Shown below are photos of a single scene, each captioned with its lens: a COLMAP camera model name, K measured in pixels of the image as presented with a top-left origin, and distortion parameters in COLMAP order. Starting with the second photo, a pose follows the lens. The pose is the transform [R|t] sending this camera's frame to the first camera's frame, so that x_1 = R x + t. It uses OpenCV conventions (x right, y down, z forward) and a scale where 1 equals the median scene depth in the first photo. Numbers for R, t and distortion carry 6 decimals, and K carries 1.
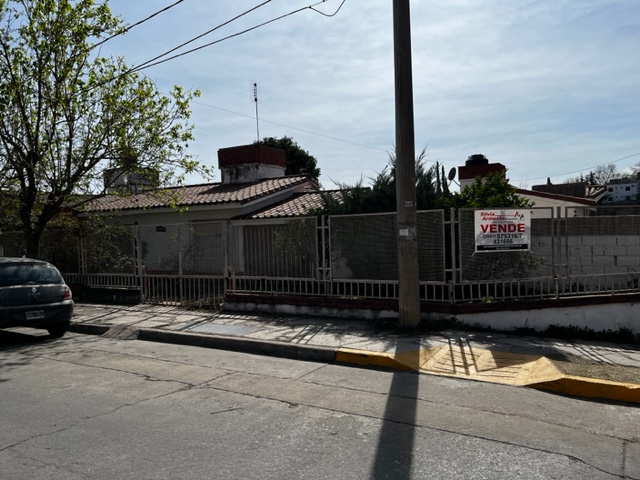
lens RADIAL K [[487.7, 0, 316.6], [0, 487.7, 238.9], [0, 0, 1]] dist [0.060377, -0.078083]
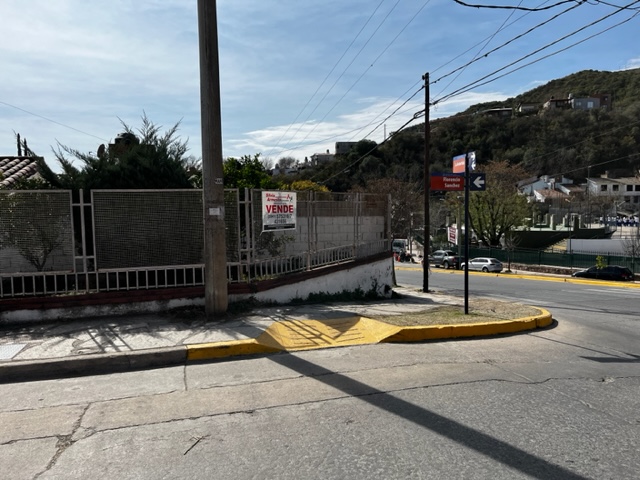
lens RADIAL K [[487.7, 0, 318.0], [0, 487.7, 242.1], [0, 0, 1]] dist [0.060377, -0.078083]
pose [[0.682942, -0.035038, 0.729632, -0.295066], [0.006760, 0.999109, 0.041651, 0.005818], [-0.730442, -0.023513, 0.682570, 0.177930]]
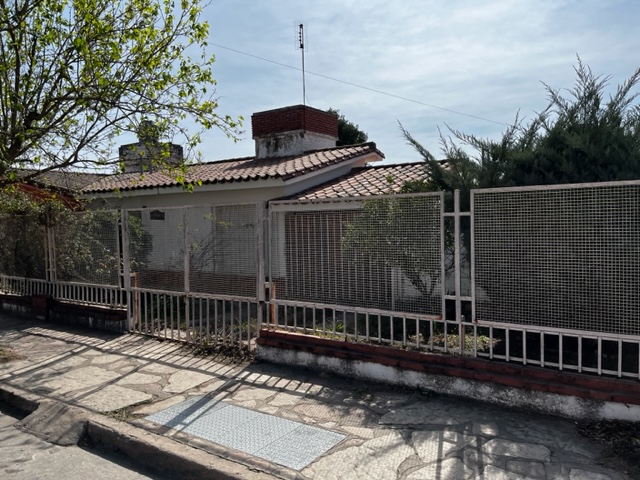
lens RADIAL K [[487.7, 0, 319.3], [0, 487.7, 230.5], [0, 0, 1]] dist [0.060377, -0.078083]
pose [[0.997969, 0.011402, -0.062666, -0.090958], [-0.011117, 0.999926, 0.004903, -0.007701], [0.062717, -0.004197, 0.998023, 0.479526]]
